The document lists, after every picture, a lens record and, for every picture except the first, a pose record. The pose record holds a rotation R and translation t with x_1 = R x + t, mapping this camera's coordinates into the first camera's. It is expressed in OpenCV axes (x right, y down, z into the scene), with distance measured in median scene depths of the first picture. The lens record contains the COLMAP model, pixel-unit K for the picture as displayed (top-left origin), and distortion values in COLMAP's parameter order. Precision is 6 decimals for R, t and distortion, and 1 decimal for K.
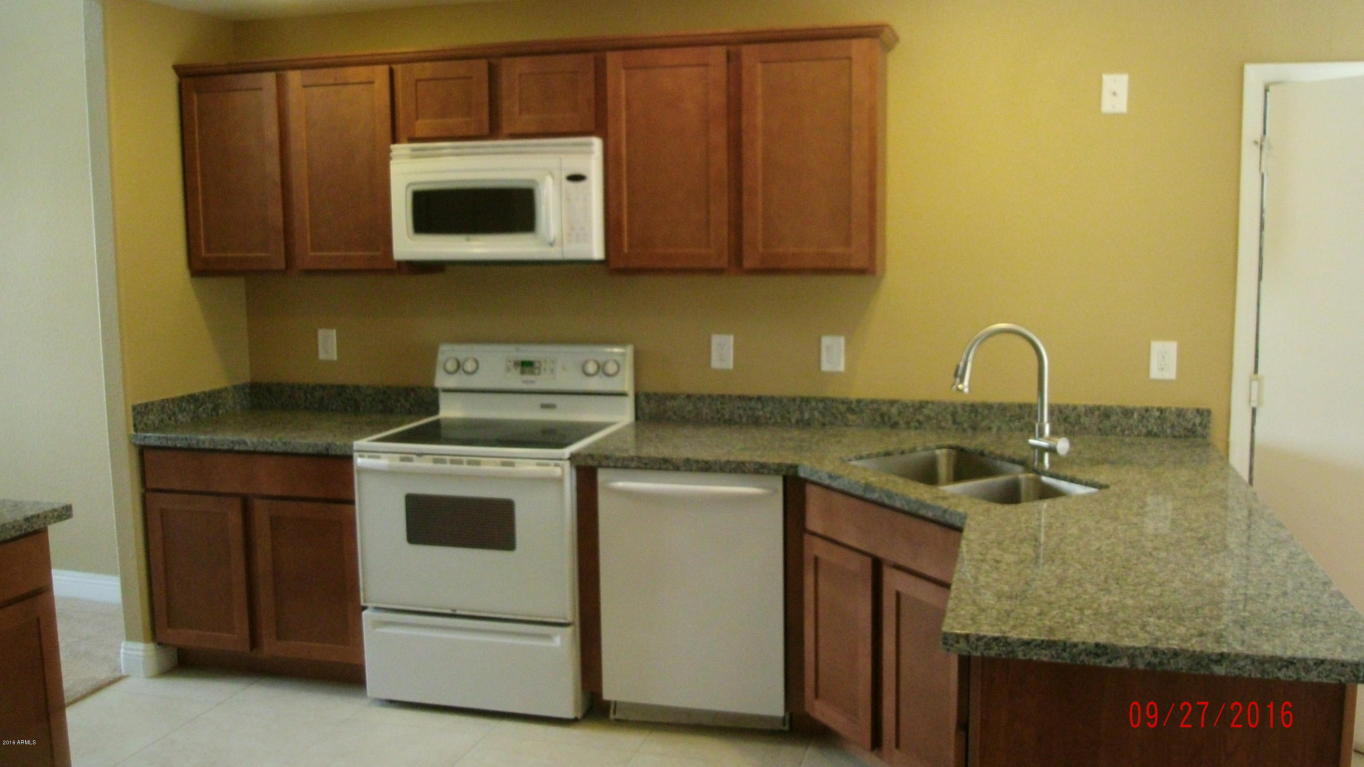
lens RADIAL K [[1206.9, 0, 687.8], [0, 1206.9, 383.7], [0, 0, 1]] dist [-0.044816, -0.004552]
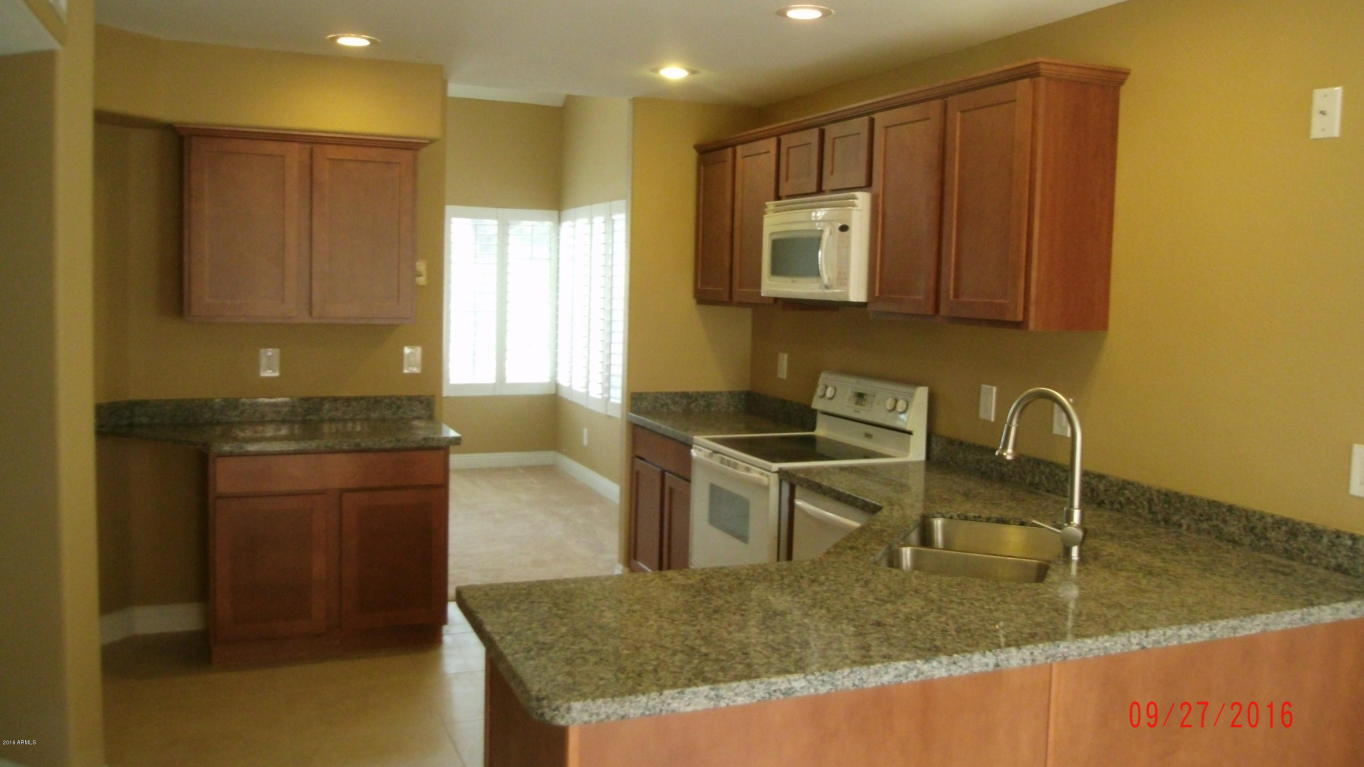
lens RADIAL K [[1206.9, 0, 687.8], [0, 1206.9, 383.7], [0, 0, 1]] dist [-0.044816, -0.004552]
pose [[0.581379, 0.096027, -0.807946, 0.709271], [-0.132032, 0.990984, 0.022775, -0.033262], [0.802848, 0.093434, 0.588816, 0.232443]]
